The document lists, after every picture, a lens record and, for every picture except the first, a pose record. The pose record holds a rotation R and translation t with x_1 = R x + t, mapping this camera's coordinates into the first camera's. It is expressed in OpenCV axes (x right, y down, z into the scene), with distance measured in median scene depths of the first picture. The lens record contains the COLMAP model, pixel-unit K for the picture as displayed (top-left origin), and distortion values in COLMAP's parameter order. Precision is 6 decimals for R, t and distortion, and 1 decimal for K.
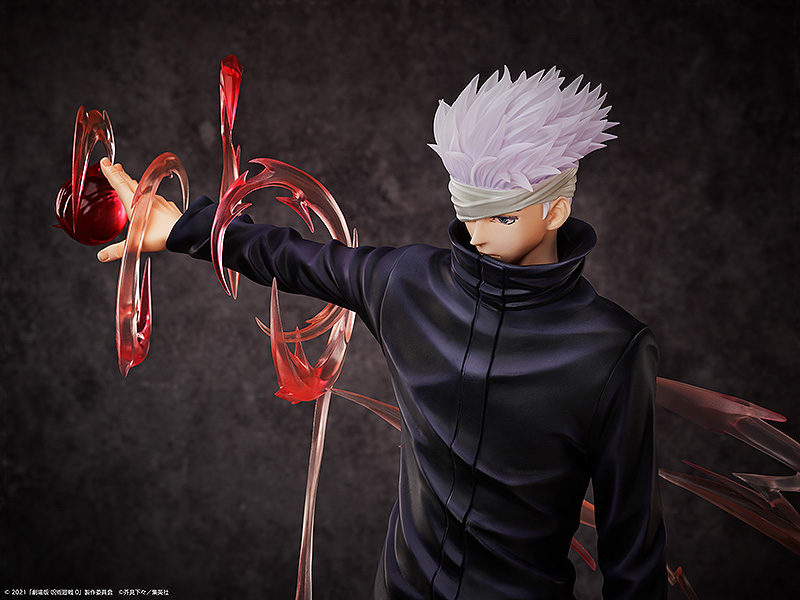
lens RADIAL K [[1888.2, 0, 401.9], [0, 1888.2, 299.0], [0, 0, 1]] dist [0.014098, 0.000000]
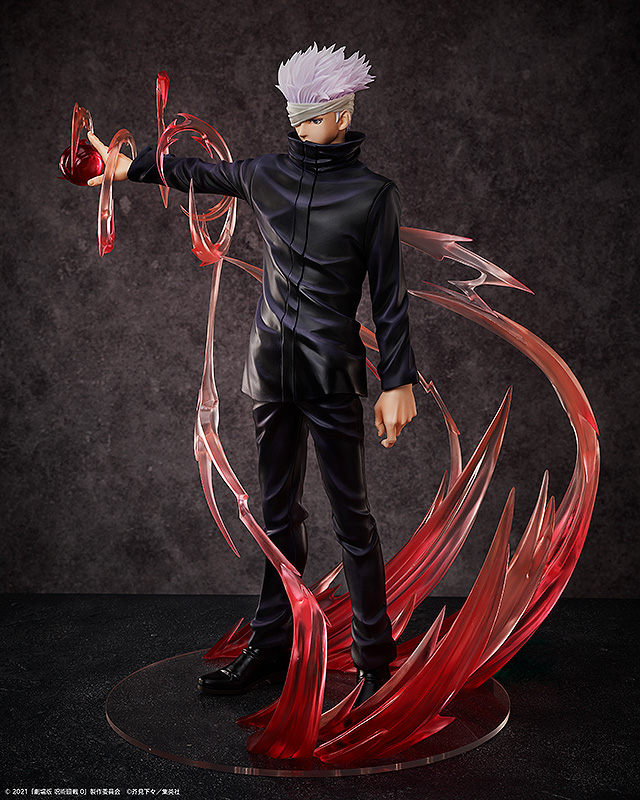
lens RADIAL K [[2003.5, 0, 327.4], [0, 2003.5, 370.0], [0, 0, 1]] dist [0.003629, 0.000000]
pose [[0.999178, -0.015233, 0.037564, -0.011669], [0.020536, 0.989206, -0.145088, 0.419975], [-0.034949, 0.145740, 0.988705, -0.810198]]
